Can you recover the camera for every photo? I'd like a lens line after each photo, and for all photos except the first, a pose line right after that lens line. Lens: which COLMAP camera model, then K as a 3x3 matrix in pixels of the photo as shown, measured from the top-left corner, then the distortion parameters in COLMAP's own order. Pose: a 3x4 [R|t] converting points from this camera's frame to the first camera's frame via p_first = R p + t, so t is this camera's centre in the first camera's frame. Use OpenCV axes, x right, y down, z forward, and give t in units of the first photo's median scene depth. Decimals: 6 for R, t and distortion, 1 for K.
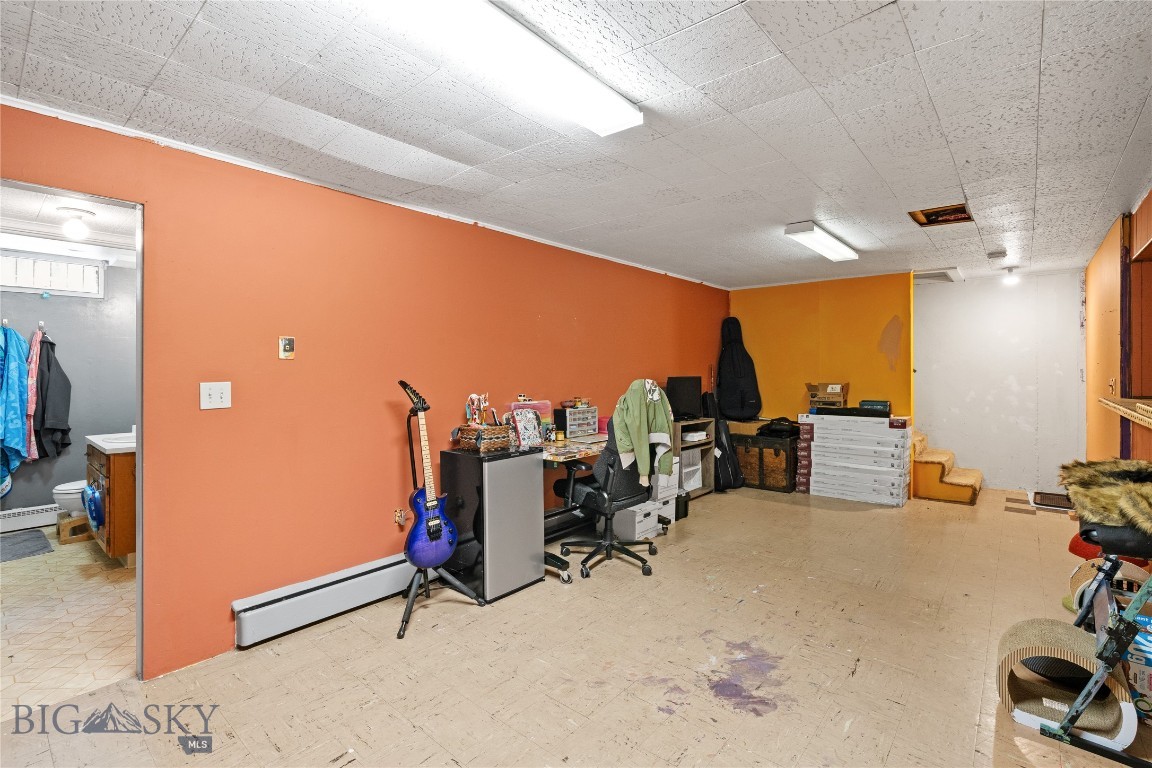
lens RADIAL K [[525.4, 0, 576.0], [0, 525.4, 384.0], [0, 0, 1]] dist [0.001685, 0.000733]
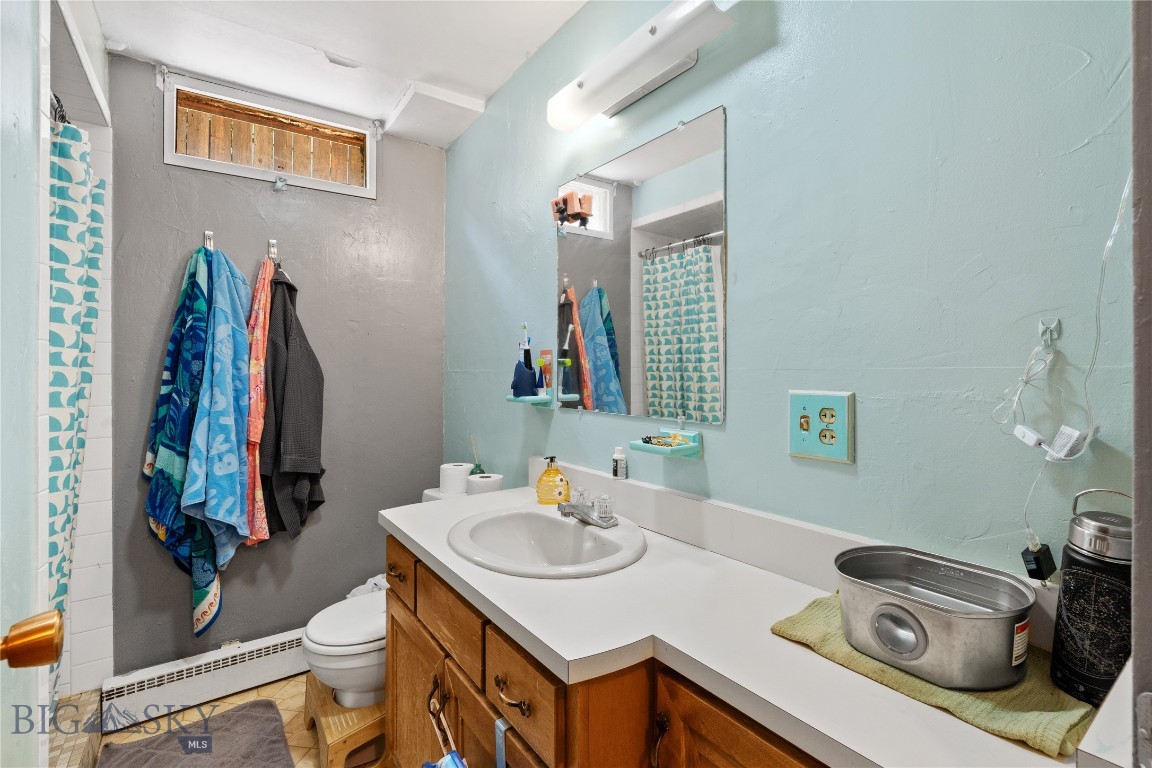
lens RADIAL K [[525.4, 0, 576.0], [0, 525.4, 384.0], [0, 0, 1]] dist [0.001685, 0.000733]
pose [[0.971372, -0.000576, -0.237562, -0.660728], [0.000600, 1.000000, 0.000030, 0.009211], [0.237562, -0.000172, 0.971372, 0.627725]]
